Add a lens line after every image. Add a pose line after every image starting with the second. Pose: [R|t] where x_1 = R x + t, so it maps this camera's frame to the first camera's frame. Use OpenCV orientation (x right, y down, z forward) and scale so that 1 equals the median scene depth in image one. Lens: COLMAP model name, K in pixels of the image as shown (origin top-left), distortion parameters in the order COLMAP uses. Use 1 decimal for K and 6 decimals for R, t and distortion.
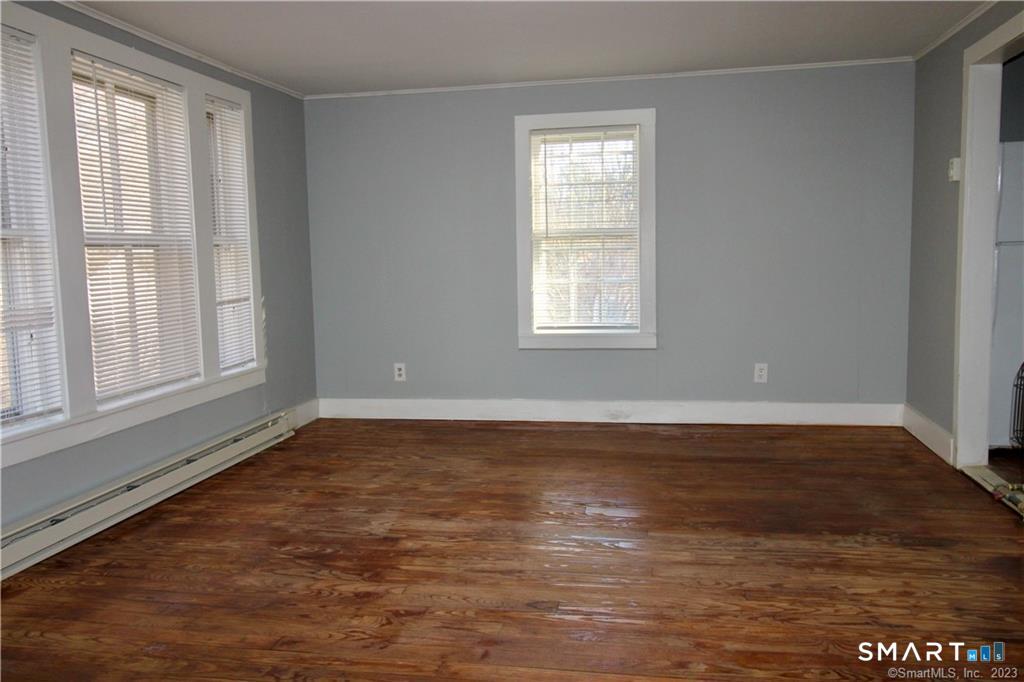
lens RADIAL K [[812.6, 0, 515.0], [0, 812.6, 334.6], [0, 0, 1]] dist [0.018899, -0.012350]
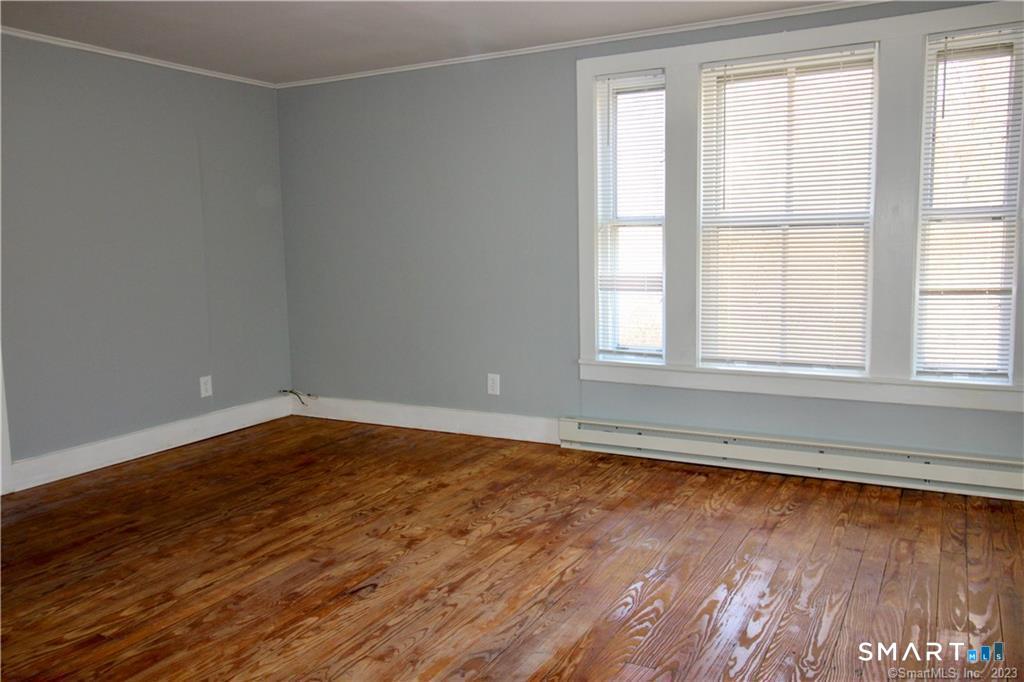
lens RADIAL K [[812.6, 0, 515.0], [0, 812.6, 334.6], [0, 0, 1]] dist [0.018899, -0.012350]
pose [[-0.317417, 0.136281, -0.938442, 0.786074], [-0.070894, 0.983440, 0.166795, -0.151671], [0.945632, 0.119473, -0.302499, 1.264860]]
